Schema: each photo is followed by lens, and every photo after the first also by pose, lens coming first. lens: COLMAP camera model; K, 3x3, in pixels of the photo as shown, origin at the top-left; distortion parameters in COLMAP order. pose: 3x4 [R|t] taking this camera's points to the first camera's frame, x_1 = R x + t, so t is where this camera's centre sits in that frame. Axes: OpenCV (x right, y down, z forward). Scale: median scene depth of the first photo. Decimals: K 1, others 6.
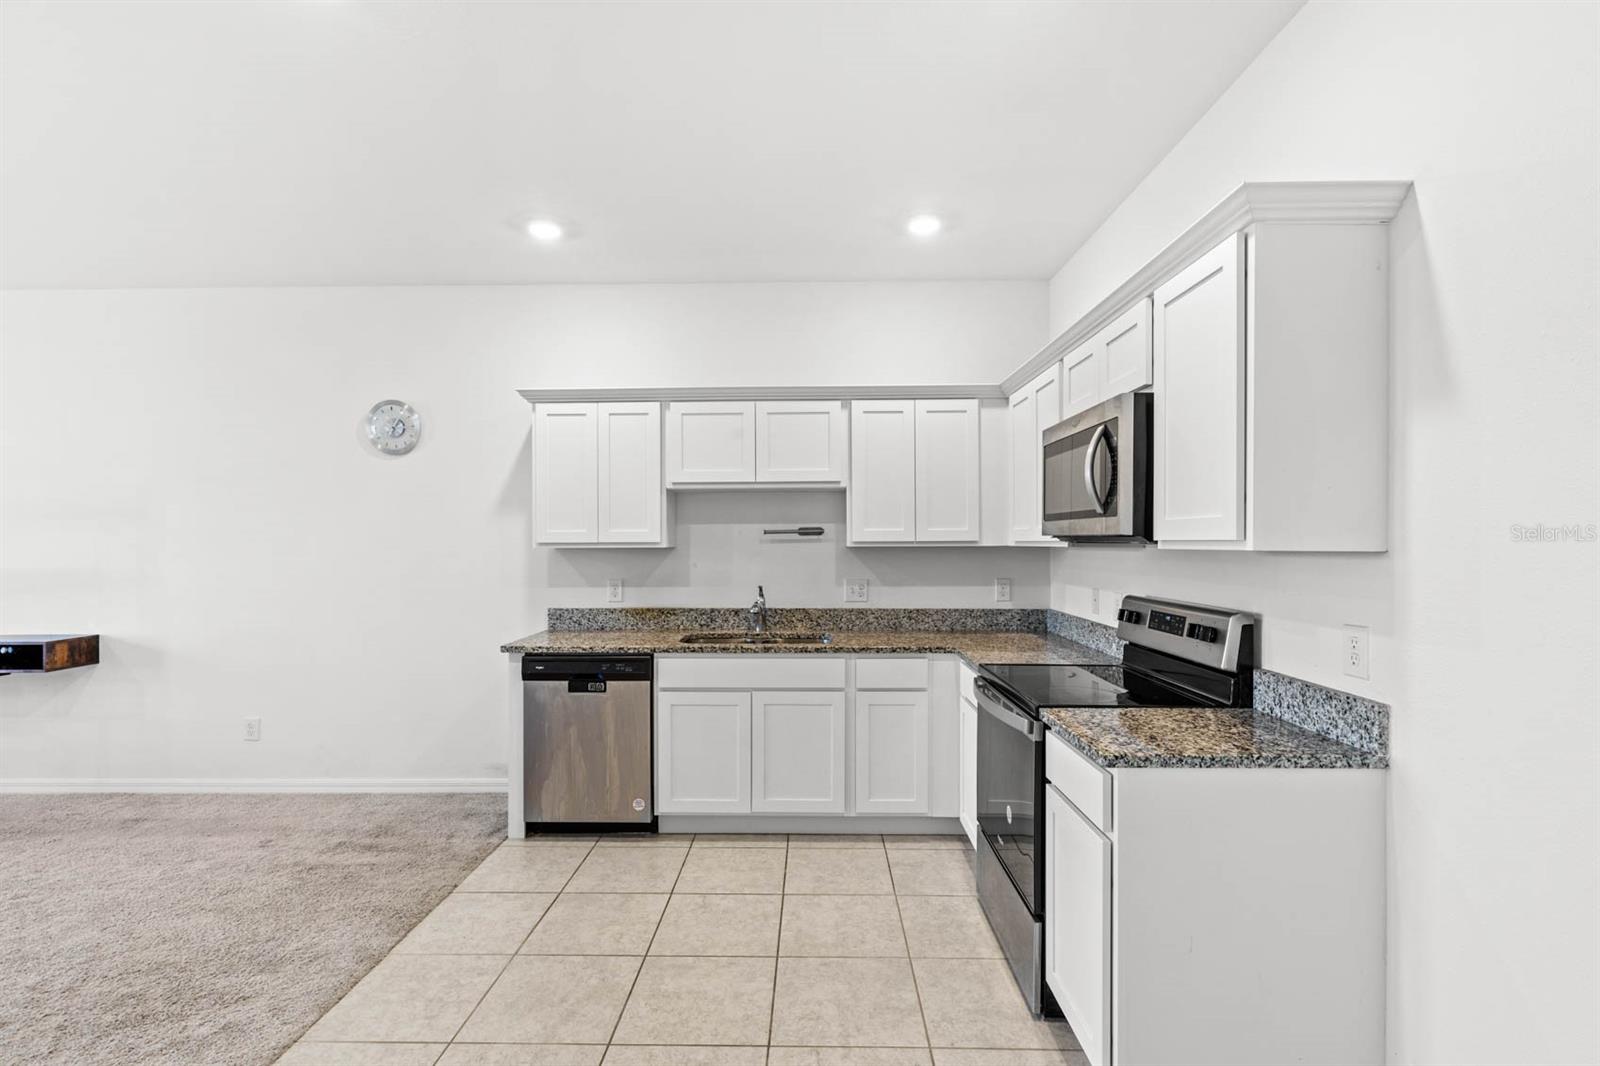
lens RADIAL K [[740.6, 0, 803.7], [0, 740.6, 539.3], [0, 0, 1]] dist [0.001447, 0.000517]
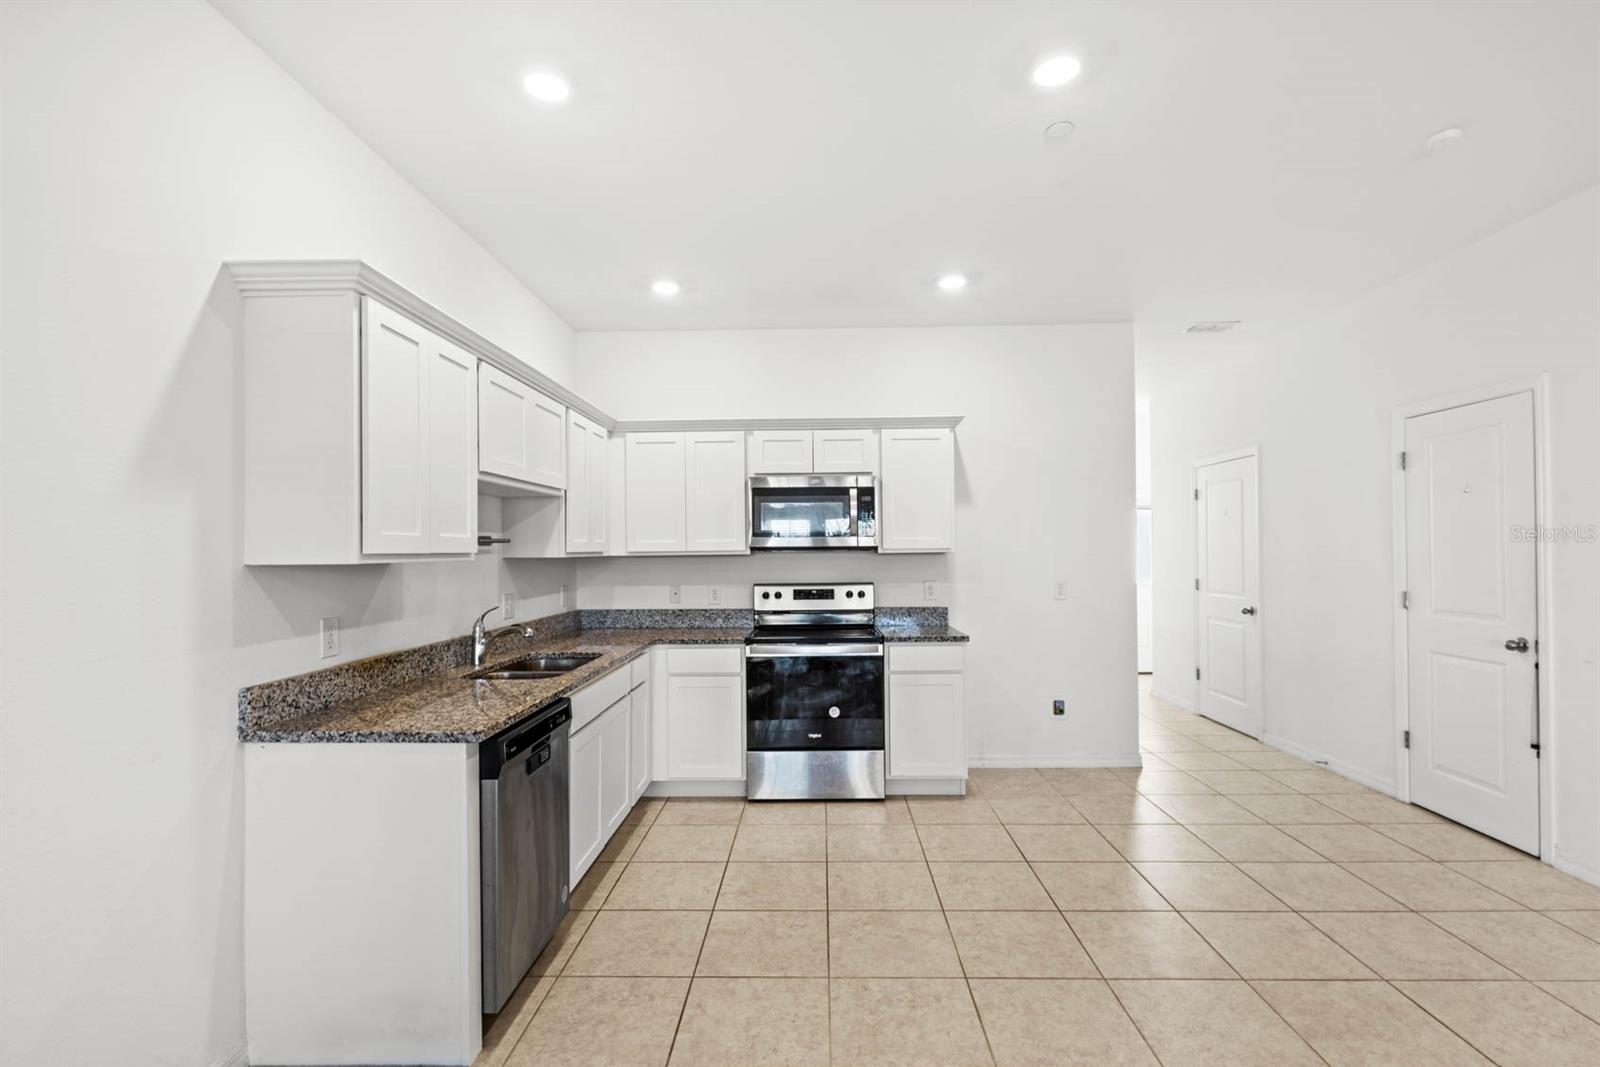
lens RADIAL K [[730.4, 0, 801.9], [0, 730.4, 545.3], [0, 0, 1]] dist [0.001542, -0.000280]
pose [[0.010401, 0.009852, 0.999897, -0.902592], [0.005716, 0.999935, -0.009912, 0.005680], [-0.999930, 0.005819, 0.010344, 0.686142]]
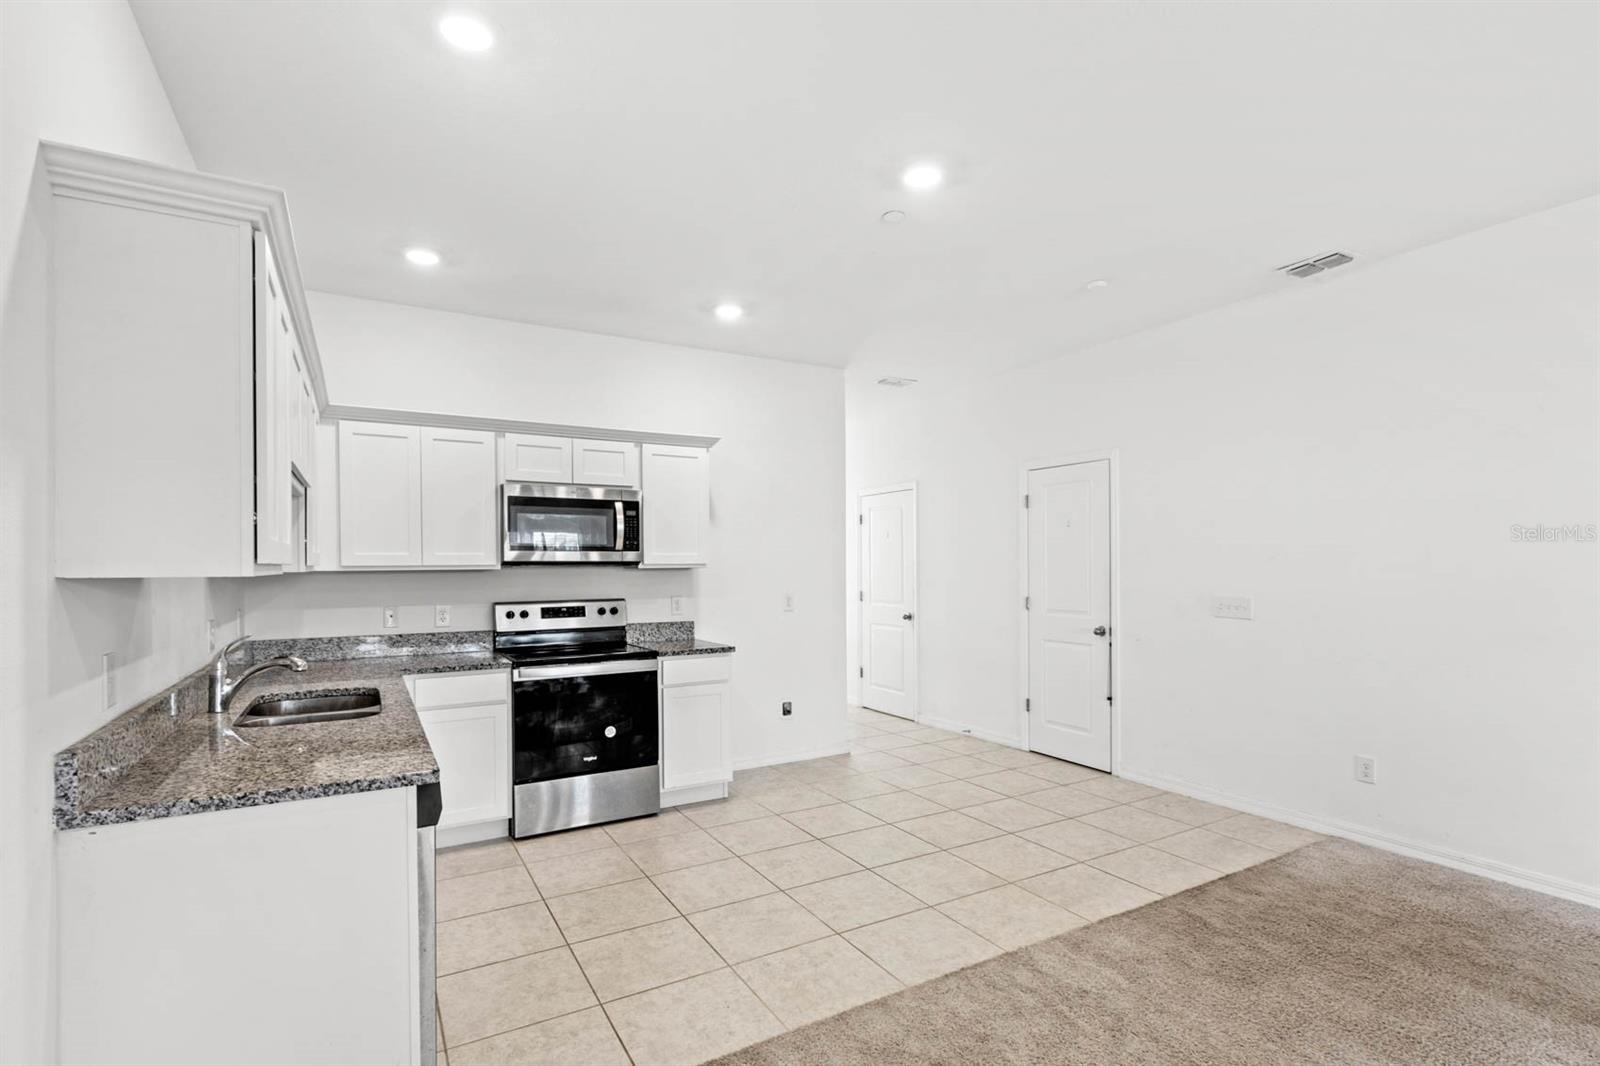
lens RADIAL K [[765.4, 0, 807.8], [0, 765.4, 565.3], [0, 0, 1]] dist [0.002113, -0.000373]
pose [[-0.516547, 0.005339, 0.856242, -0.908419], [0.003670, 0.999985, -0.004021, 0.008393], [-0.856251, 0.001066, -0.516559, 0.975199]]
